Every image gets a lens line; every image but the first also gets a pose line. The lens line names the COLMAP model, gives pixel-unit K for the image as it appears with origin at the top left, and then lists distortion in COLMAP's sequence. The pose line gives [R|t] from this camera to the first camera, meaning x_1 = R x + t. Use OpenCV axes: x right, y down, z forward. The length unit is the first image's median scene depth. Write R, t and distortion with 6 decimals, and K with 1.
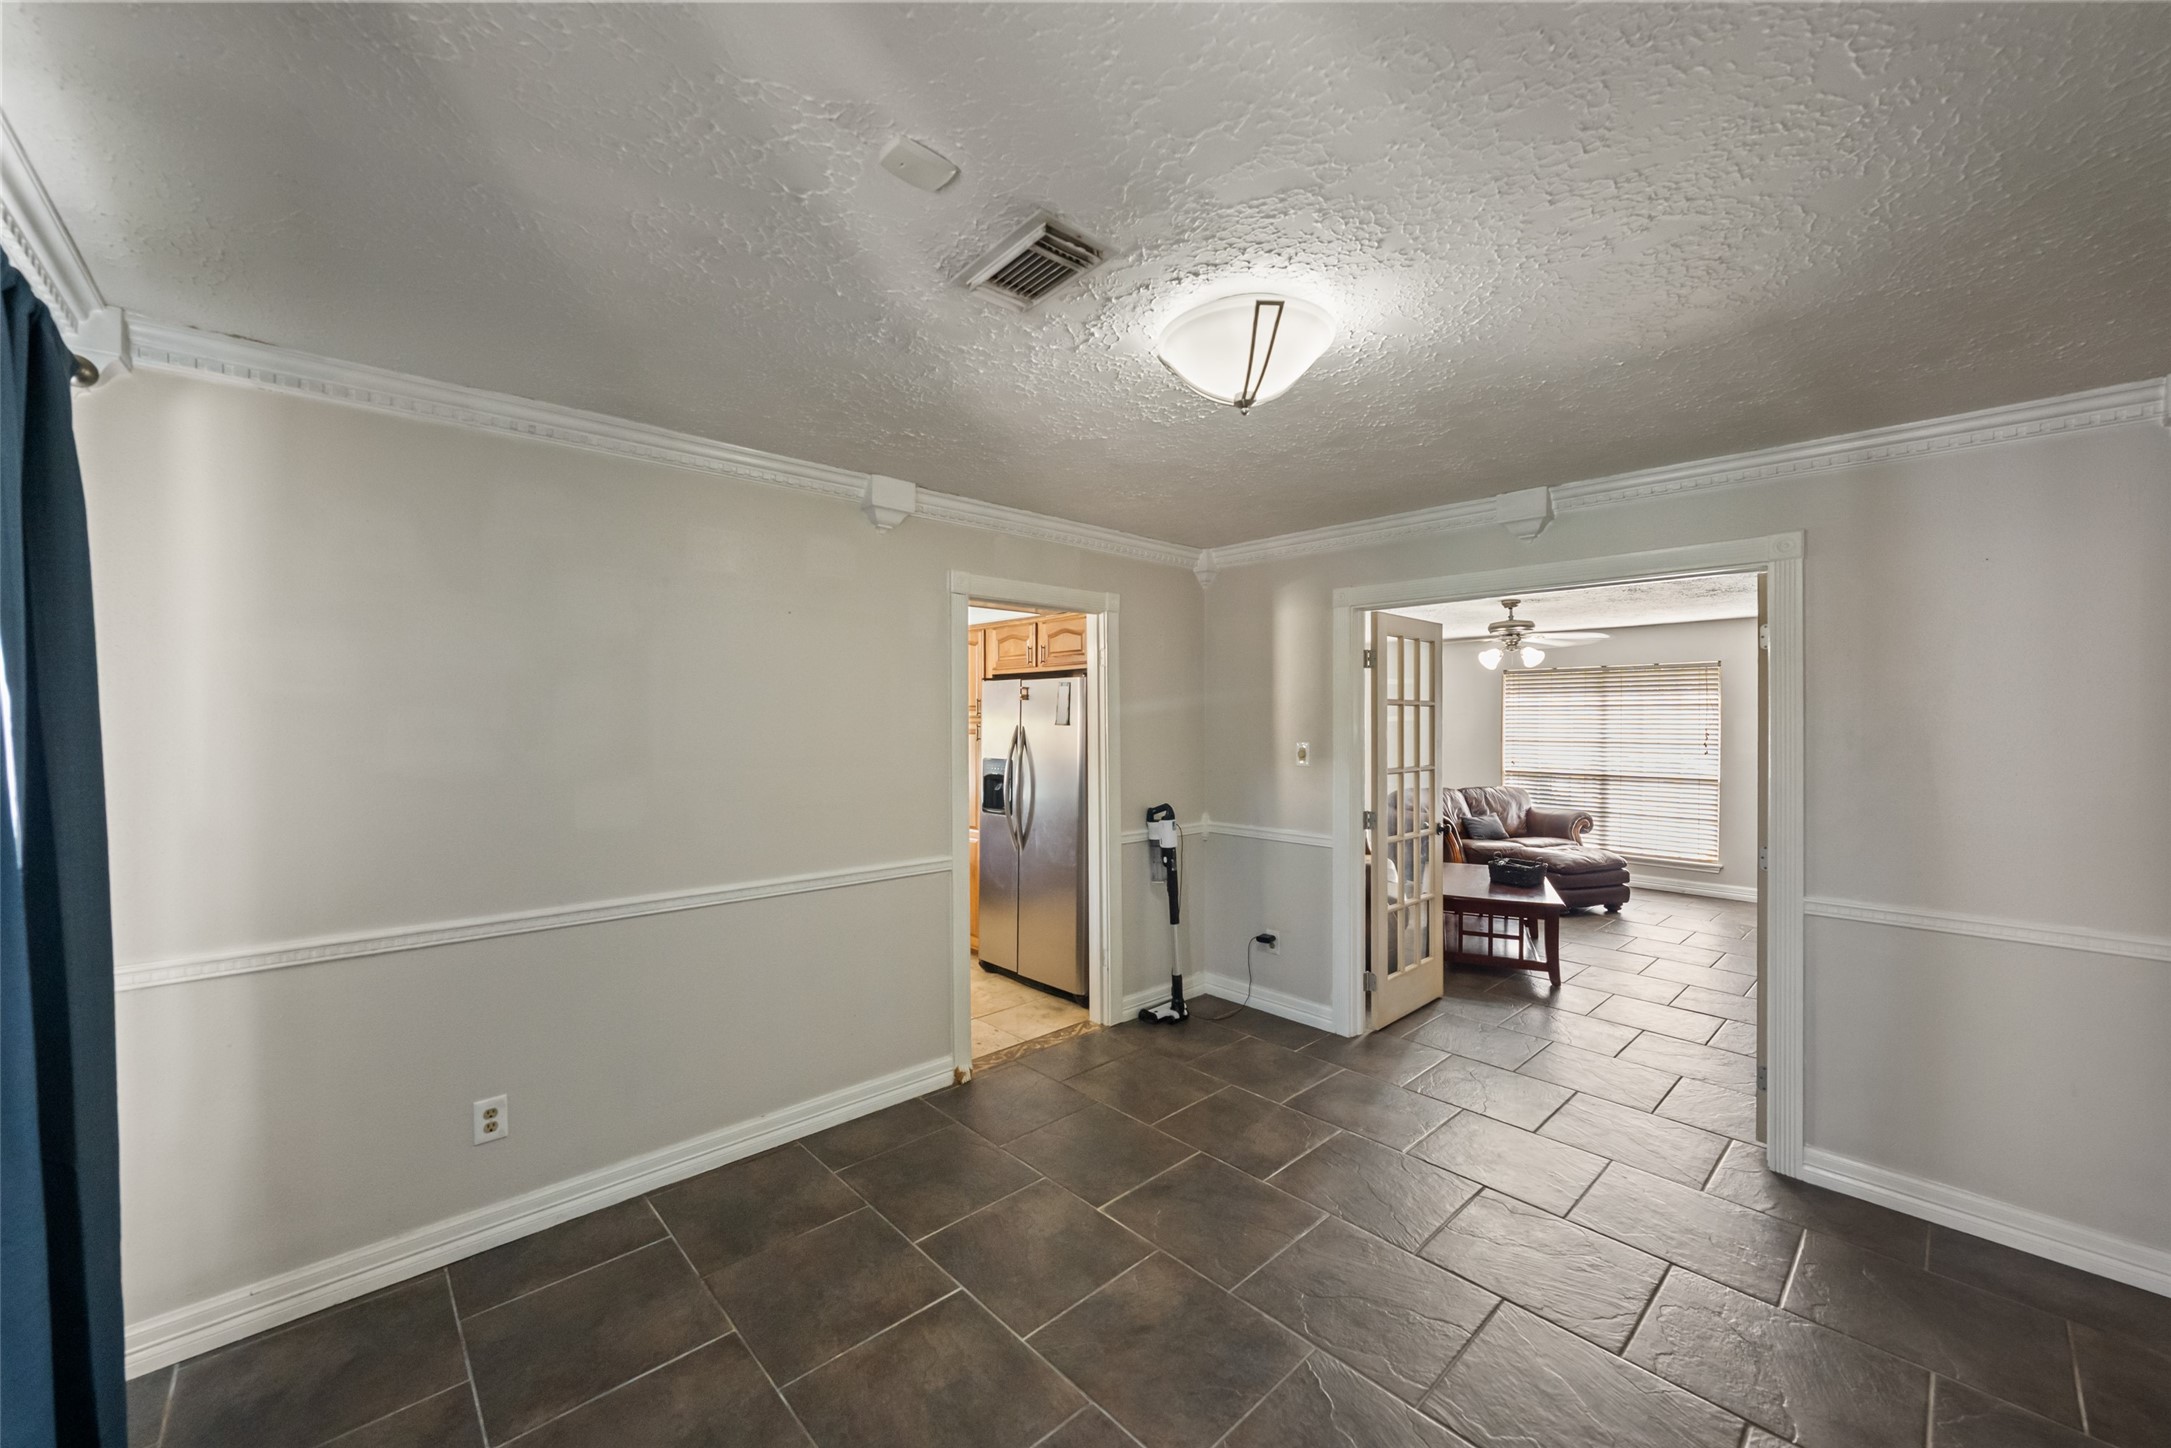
lens RADIAL K [[811.1, 0, 1084.5], [0, 811.1, 728.3], [0, 0, 1]] dist [-0.000210, -0.000002]
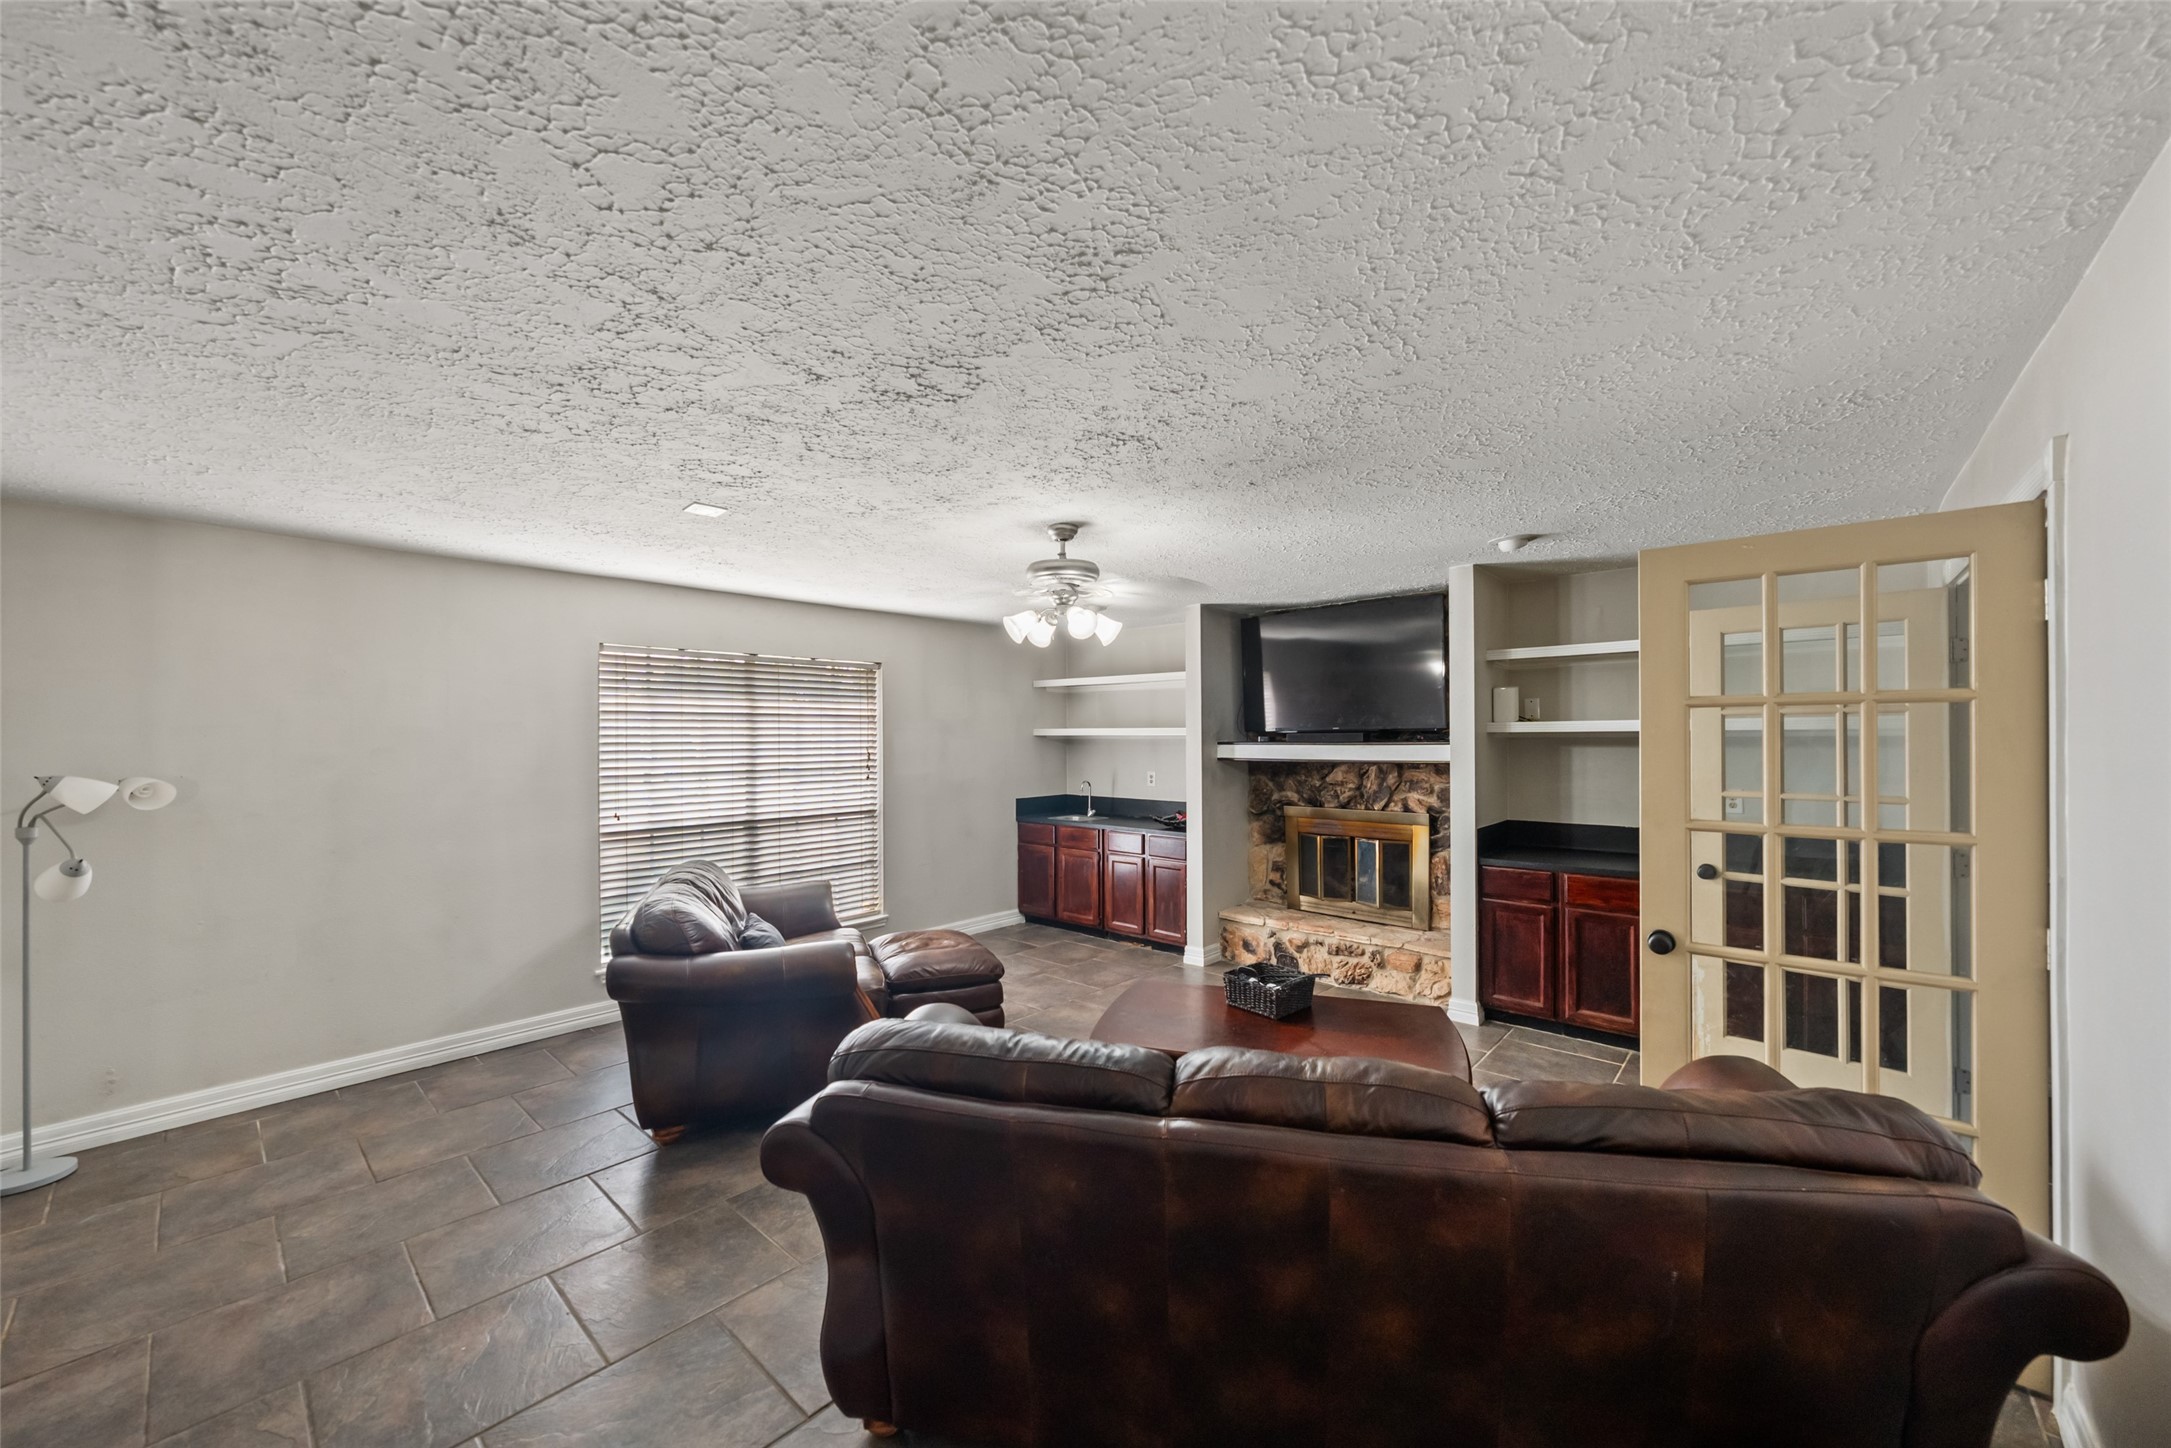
lens RADIAL K [[811.1, 0, 1082.2], [0, 811.1, 732.4], [0, 0, 1]] dist [-0.000210, -0.000002]
pose [[-0.088930, 0.010002, 0.995988, -0.036345], [0.026111, 0.999629, -0.007707, -0.001726], [-0.995696, 0.025321, -0.089158, 0.793265]]
